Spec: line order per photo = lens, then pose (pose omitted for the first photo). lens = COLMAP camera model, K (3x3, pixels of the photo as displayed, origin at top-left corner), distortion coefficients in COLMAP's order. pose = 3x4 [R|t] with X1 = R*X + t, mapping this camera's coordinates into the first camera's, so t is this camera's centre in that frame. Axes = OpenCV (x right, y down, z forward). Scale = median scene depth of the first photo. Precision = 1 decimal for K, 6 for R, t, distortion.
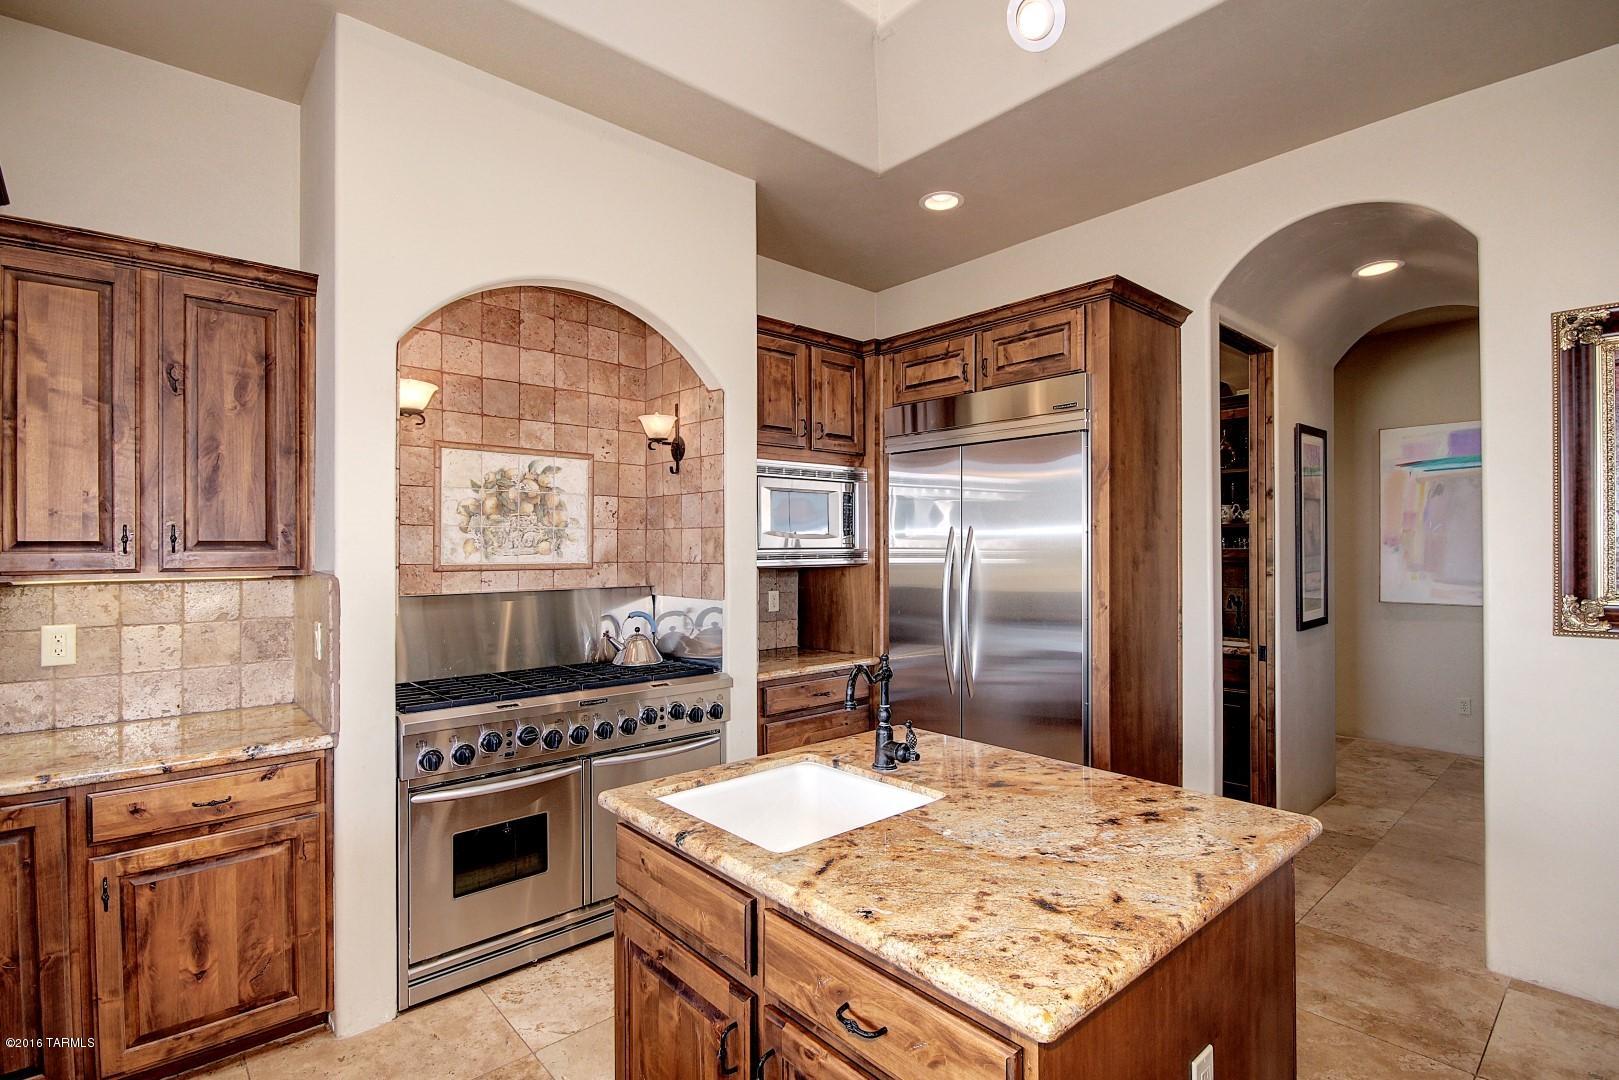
lens RADIAL K [[773.6, 0, 844.4], [0, 773.6, 541.5], [0, 0, 1]] dist [0.004330, -0.002457]
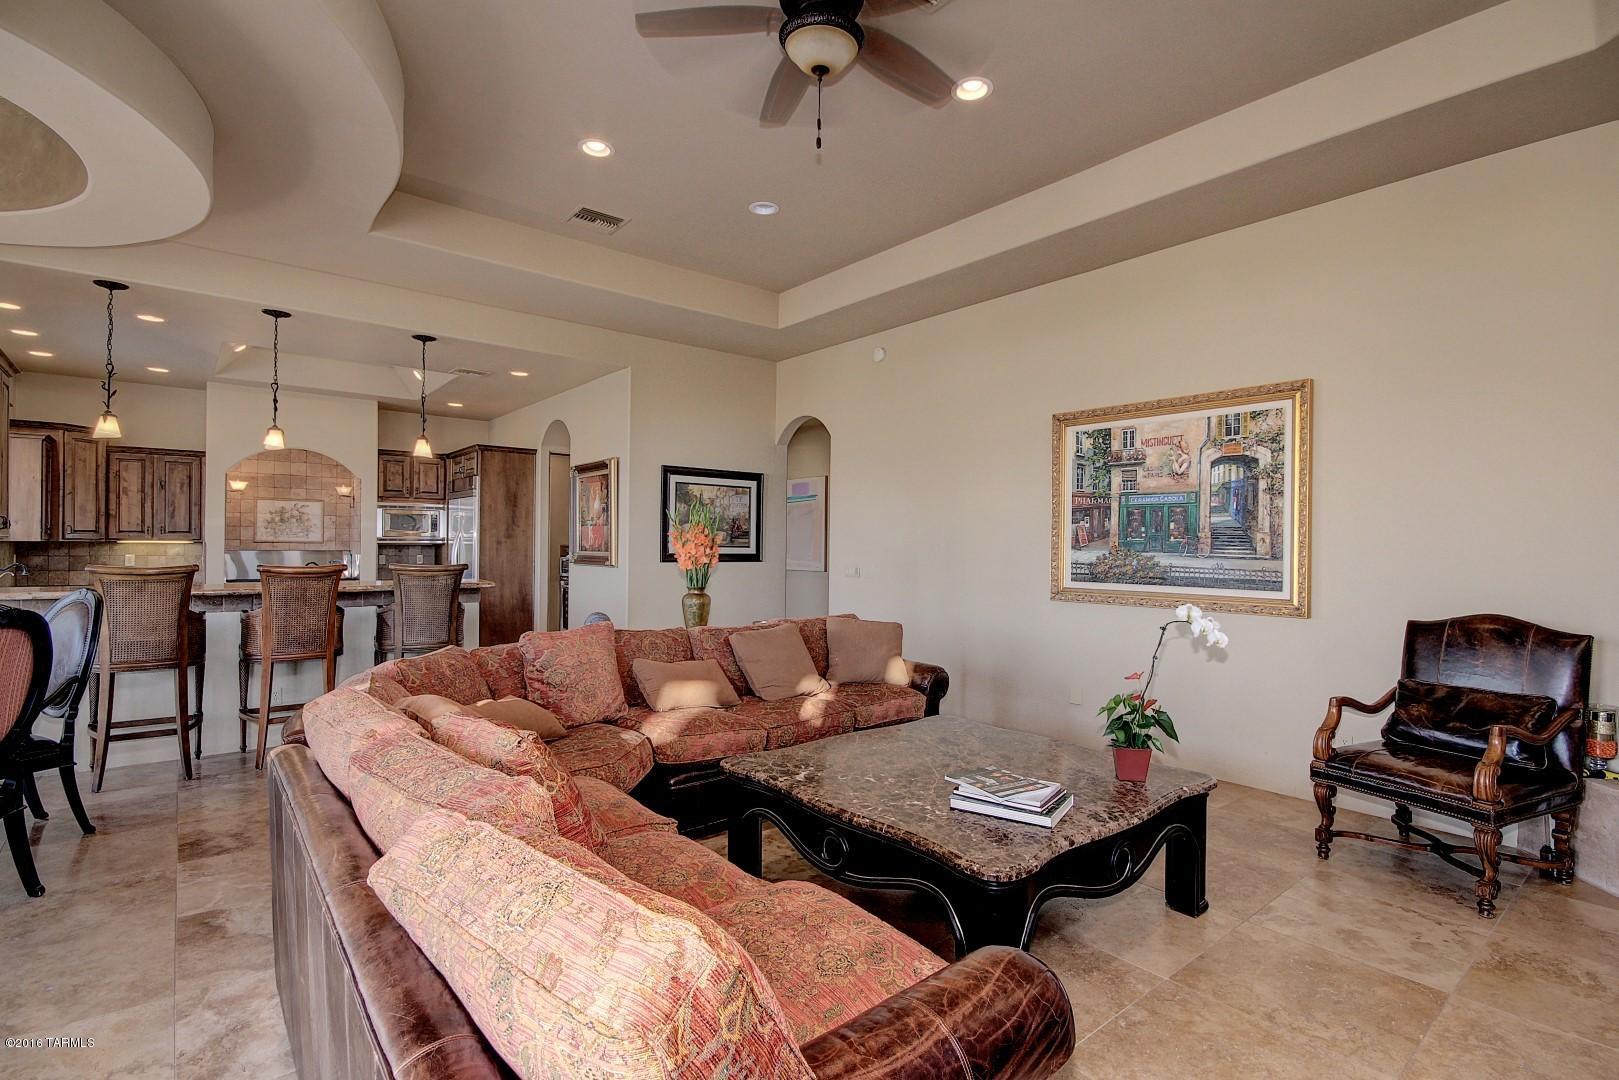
lens RADIAL K [[773.6, 0, 851.6], [0, 773.6, 538.4], [0, 0, 1]] dist [0.004330, -0.002457]
pose [[0.999418, 0.011645, -0.032078, 1.770138], [-0.011637, 0.999932, 0.000436, -0.004248], [0.032080, -0.000062, 0.999485, -1.797415]]
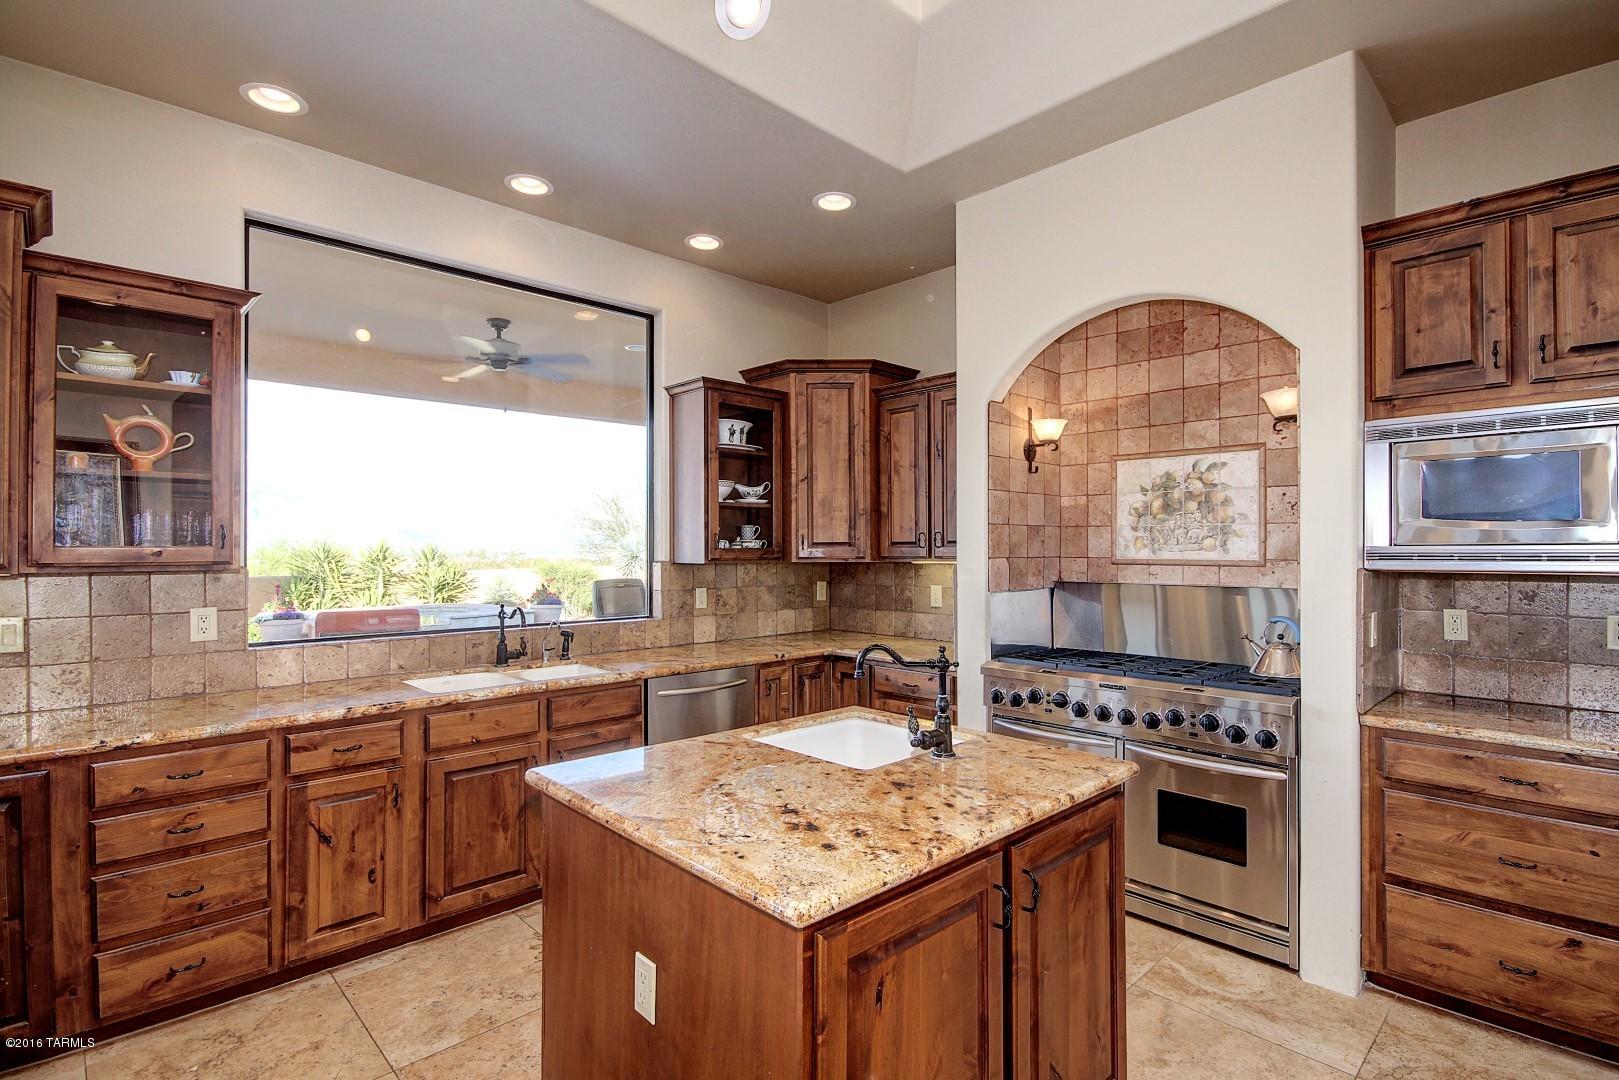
lens RADIAL K [[773.6, 0, 800.6], [0, 773.6, 546.1], [0, 0, 1]] dist [0.004330, -0.002457]
pose [[0.006777, 0.001249, -0.999976, 0.674338], [0.010721, 0.999942, 0.001322, 0.004031], [0.999920, -0.010730, 0.006763, 0.496096]]
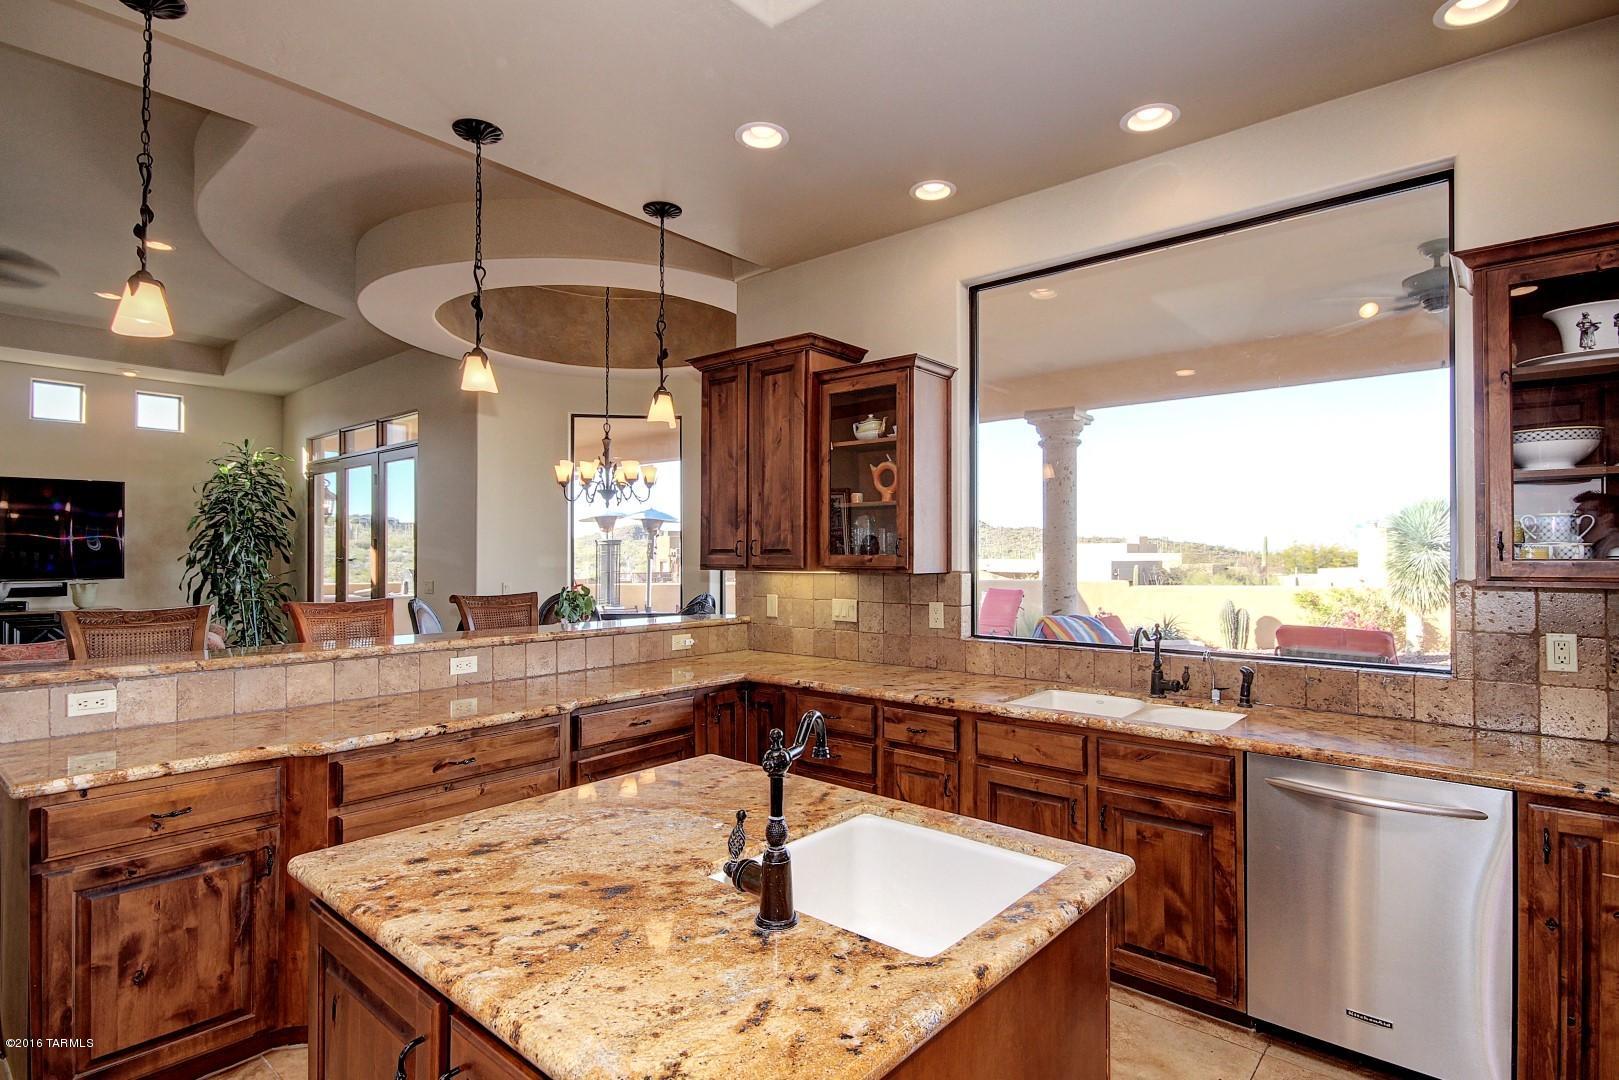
lens RADIAL K [[807.3, 0, 852.6], [0, 807.3, 546.4], [0, 0, 1]] dist [0.003175, 0.001543]
pose [[-0.989932, 0.000312, -0.141544, 0.050943], [0.003268, 0.999781, -0.020654, 0.010081], [0.141506, -0.020908, -0.989717, 1.004745]]
